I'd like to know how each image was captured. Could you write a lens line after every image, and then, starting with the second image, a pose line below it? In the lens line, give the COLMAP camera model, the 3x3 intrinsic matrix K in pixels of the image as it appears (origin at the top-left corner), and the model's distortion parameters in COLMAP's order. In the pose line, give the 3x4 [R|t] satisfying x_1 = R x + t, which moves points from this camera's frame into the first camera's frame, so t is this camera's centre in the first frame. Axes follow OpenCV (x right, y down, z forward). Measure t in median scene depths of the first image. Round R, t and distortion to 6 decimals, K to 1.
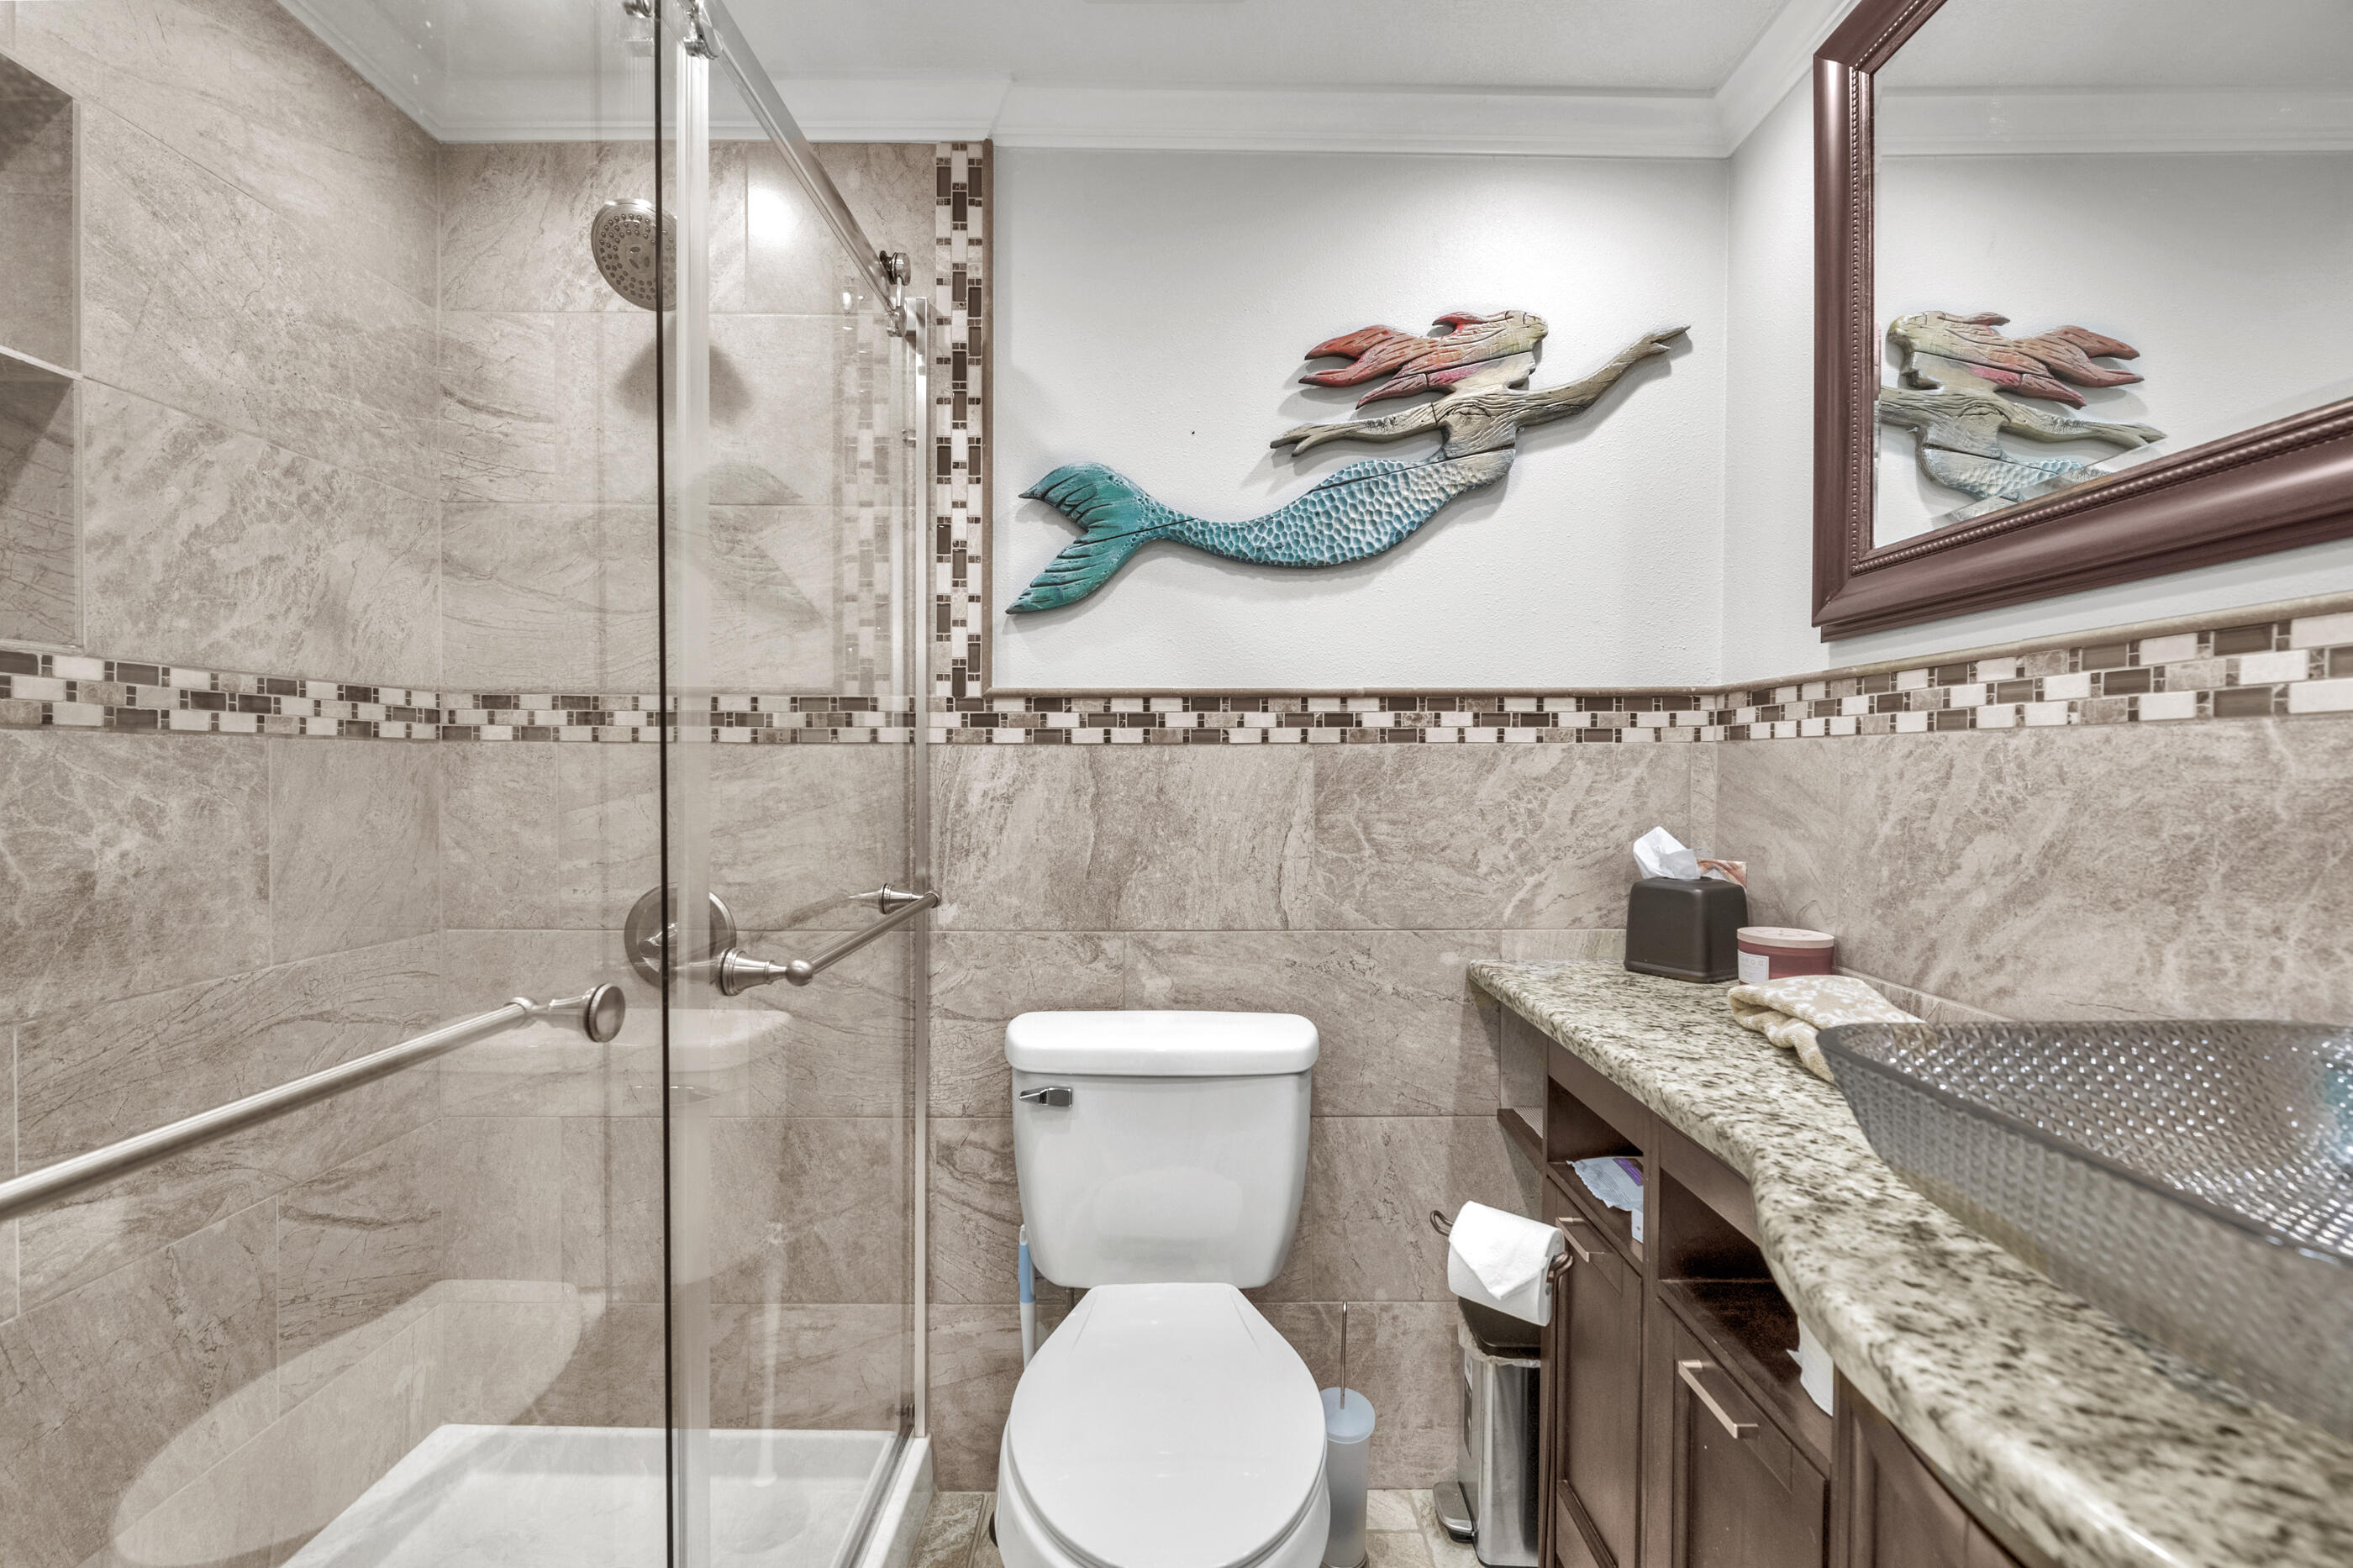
lens RADIAL K [[1096.1, 0, 1175.9], [0, 1096.1, 785.6], [0, 0, 1]] dist [0.003547, -0.001031]
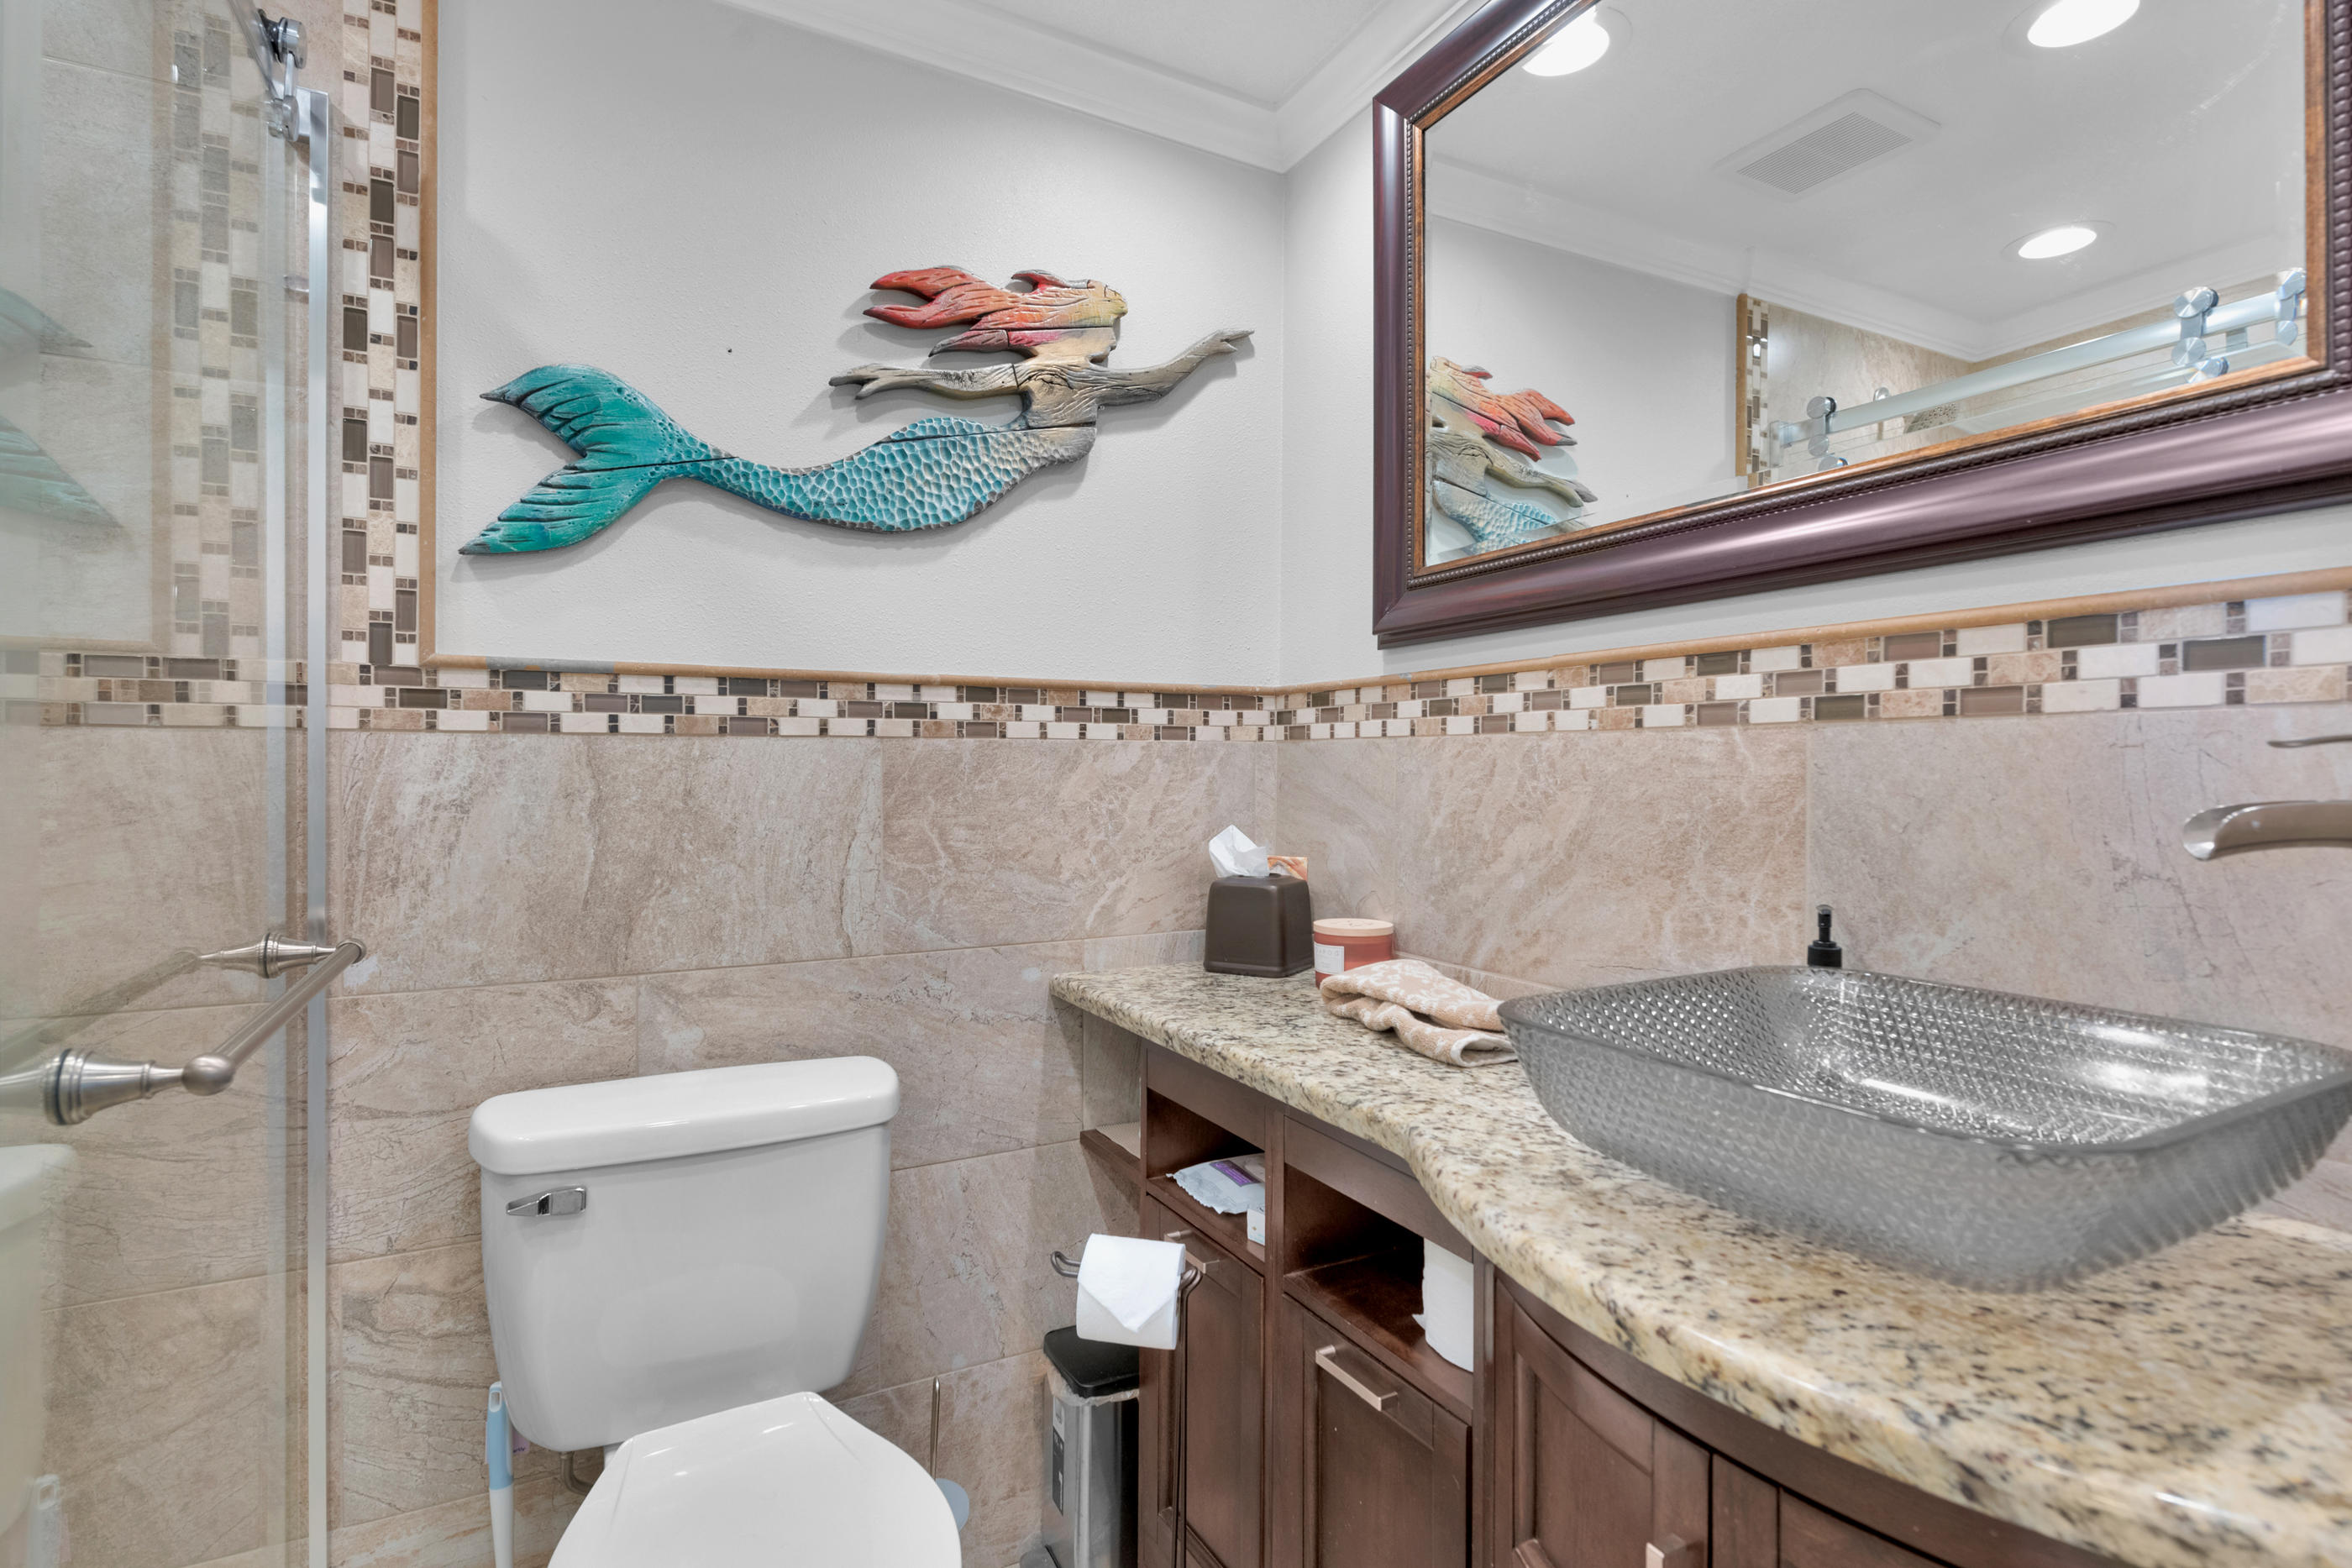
lens RADIAL K [[1209.8, 0, 1198.4], [0, 1209.8, 782.4], [0, 0, 1]] dist [0.011221, -0.009016]
pose [[0.869138, -0.004171, 0.494552, -0.129548], [0.006508, 0.999974, -0.003004, 0.001482], [-0.494527, 0.005830, 0.869143, 0.053862]]
